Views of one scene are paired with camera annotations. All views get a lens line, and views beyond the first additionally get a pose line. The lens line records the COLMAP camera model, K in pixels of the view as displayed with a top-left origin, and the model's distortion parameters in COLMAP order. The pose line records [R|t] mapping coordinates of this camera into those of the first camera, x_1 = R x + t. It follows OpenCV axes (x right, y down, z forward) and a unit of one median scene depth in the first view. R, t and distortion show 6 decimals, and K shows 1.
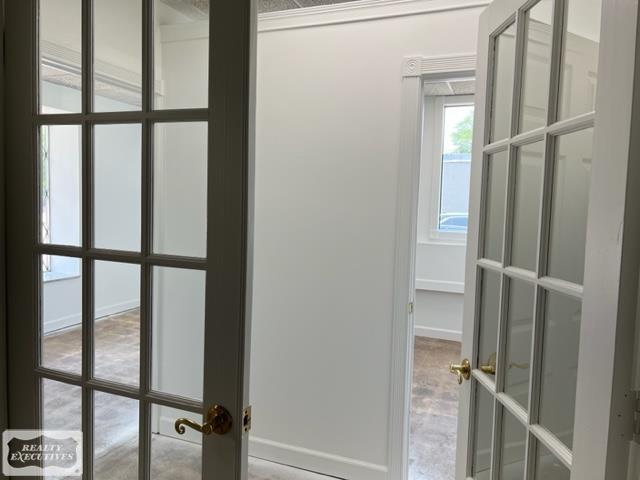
lens RADIAL K [[486.2, 0, 319.9], [0, 486.2, 238.5], [0, 0, 1]] dist [0.013266, -0.007040]
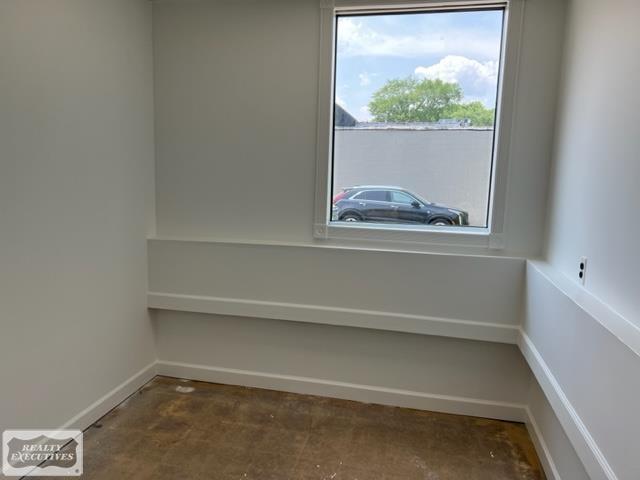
lens RADIAL K [[486.2, 0, 319.5], [0, 486.2, 240.4], [0, 0, 1]] dist [0.013266, -0.007040]
pose [[0.987079, -0.017066, 0.159324, 0.134398], [0.006703, 0.997840, 0.065356, -0.036835], [-0.160095, -0.063443, 0.985061, 0.397022]]
